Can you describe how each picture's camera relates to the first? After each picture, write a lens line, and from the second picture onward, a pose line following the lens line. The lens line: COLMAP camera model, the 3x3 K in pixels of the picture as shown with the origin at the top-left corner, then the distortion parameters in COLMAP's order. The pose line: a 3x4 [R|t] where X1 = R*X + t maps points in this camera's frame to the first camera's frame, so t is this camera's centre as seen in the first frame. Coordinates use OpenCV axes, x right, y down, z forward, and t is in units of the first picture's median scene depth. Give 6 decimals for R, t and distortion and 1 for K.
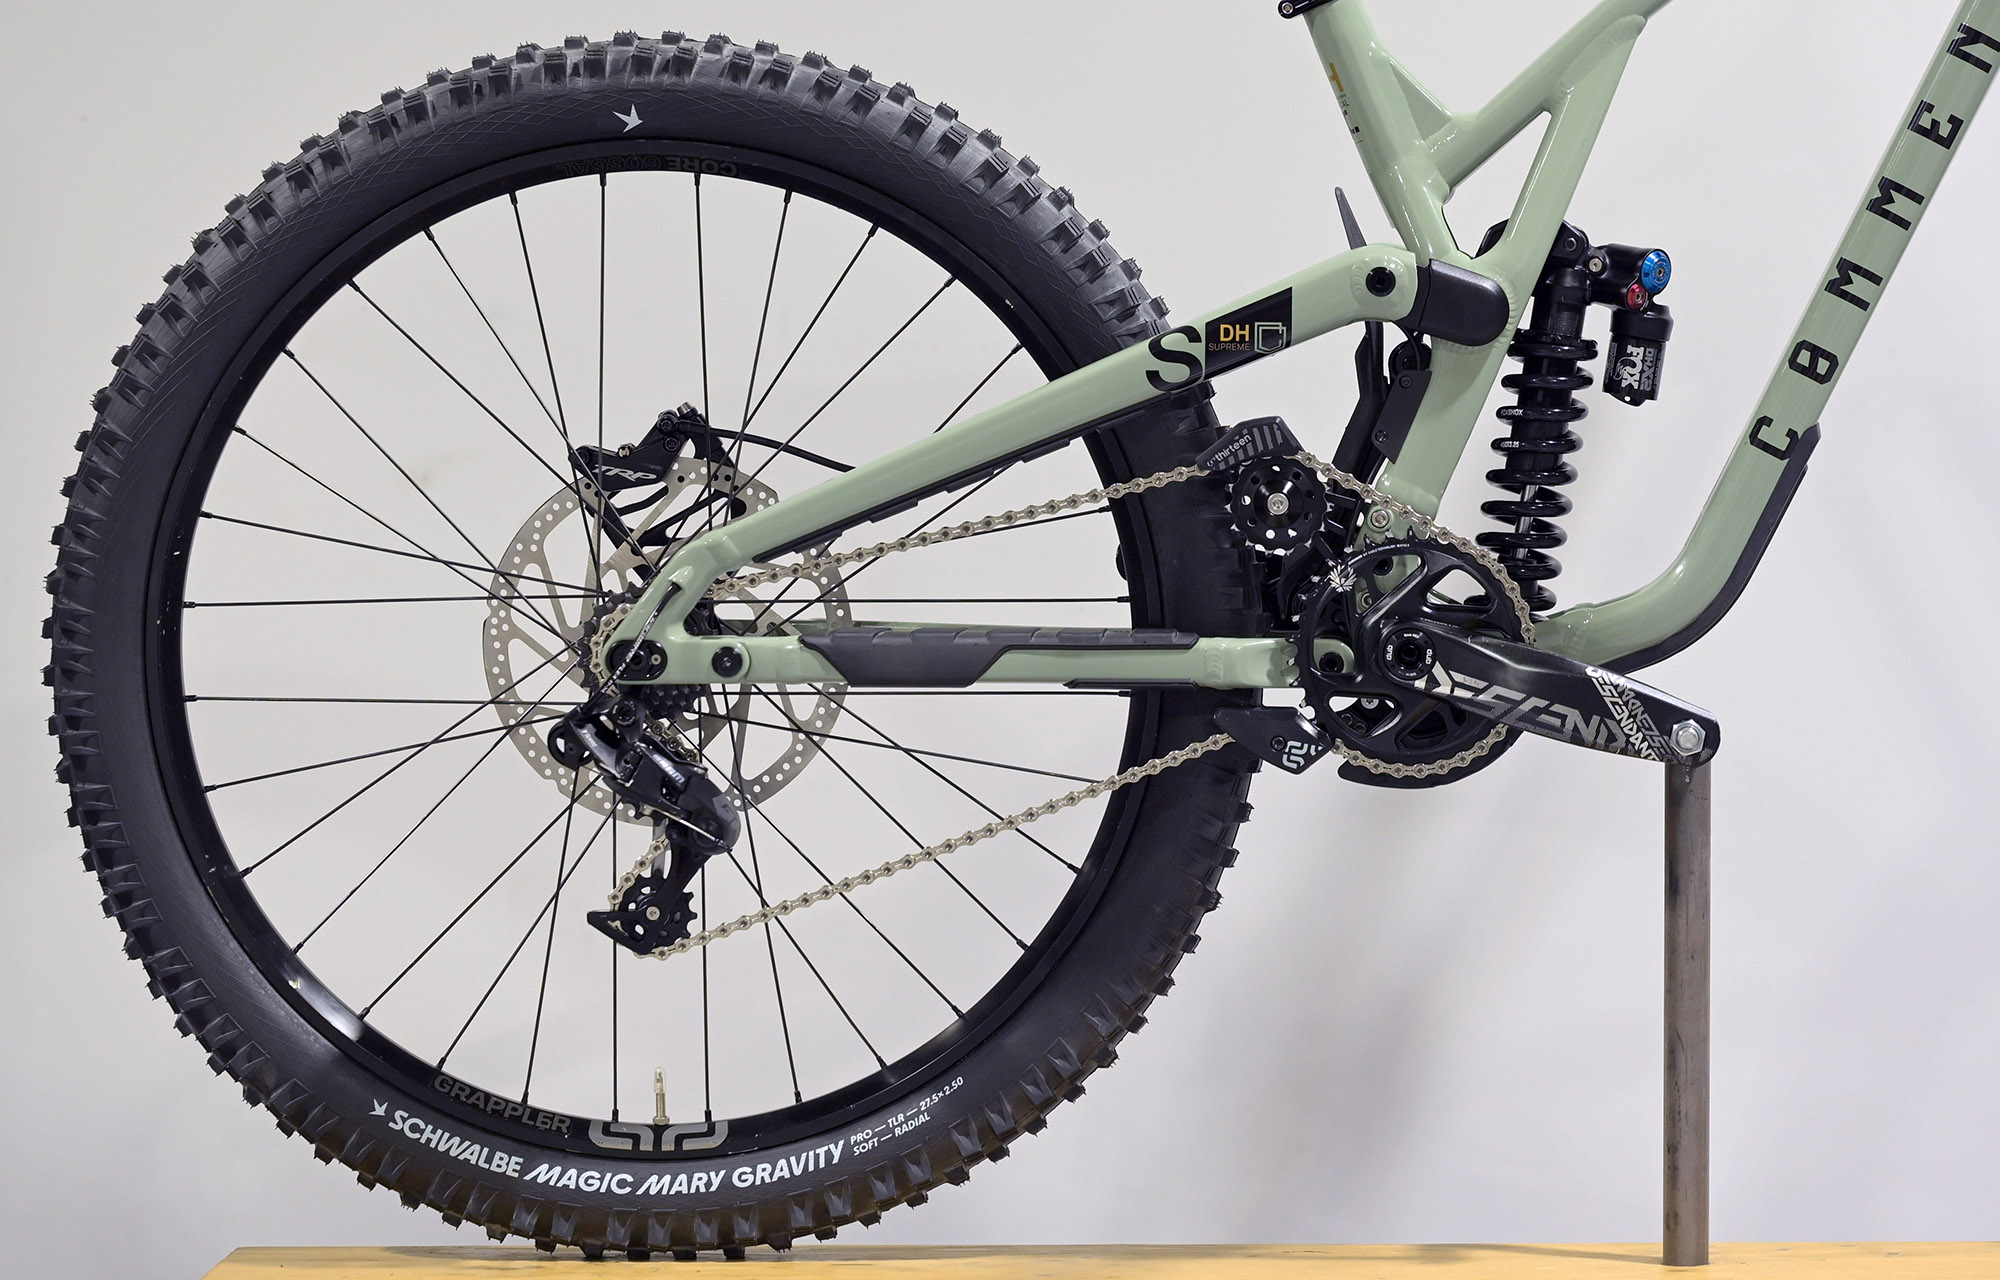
lens RADIAL K [[9188.5, 0, 1000.0], [0, 9188.5, 640.0], [0, 0, 1]] dist [0.163665, 4.802725]
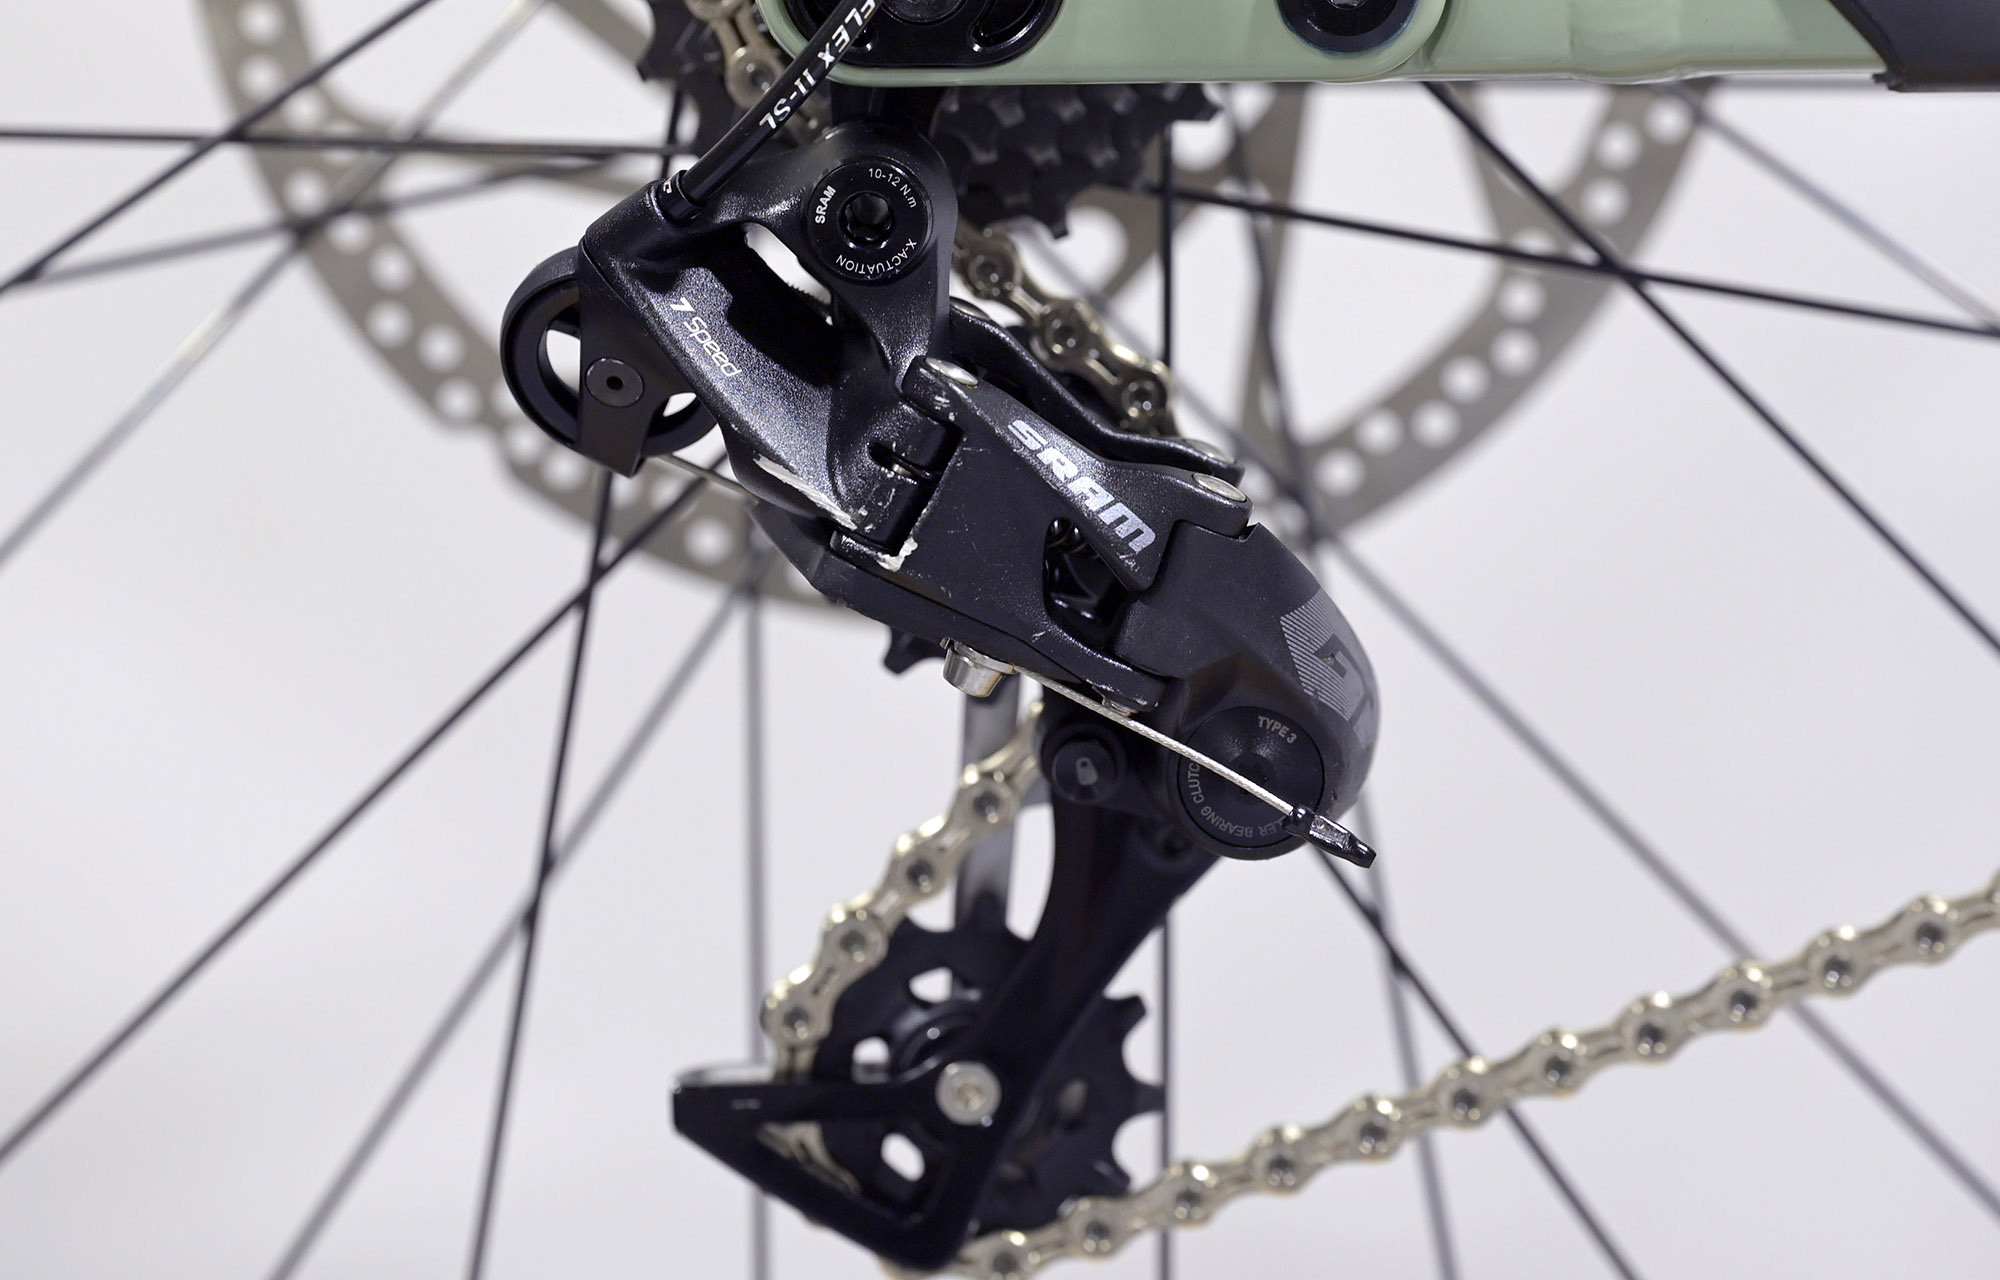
lens RADIAL K [[9188.5, 0, 1000.0], [0, 9188.5, 640.0], [0, 0, 1]] dist [0.163665, 4.802725]
pose [[0.998733, -0.004947, 0.050077, -0.047853], [-0.000748, 0.993585, 0.113088, -0.006519], [-0.050316, -0.112983, 0.992322, 0.774295]]
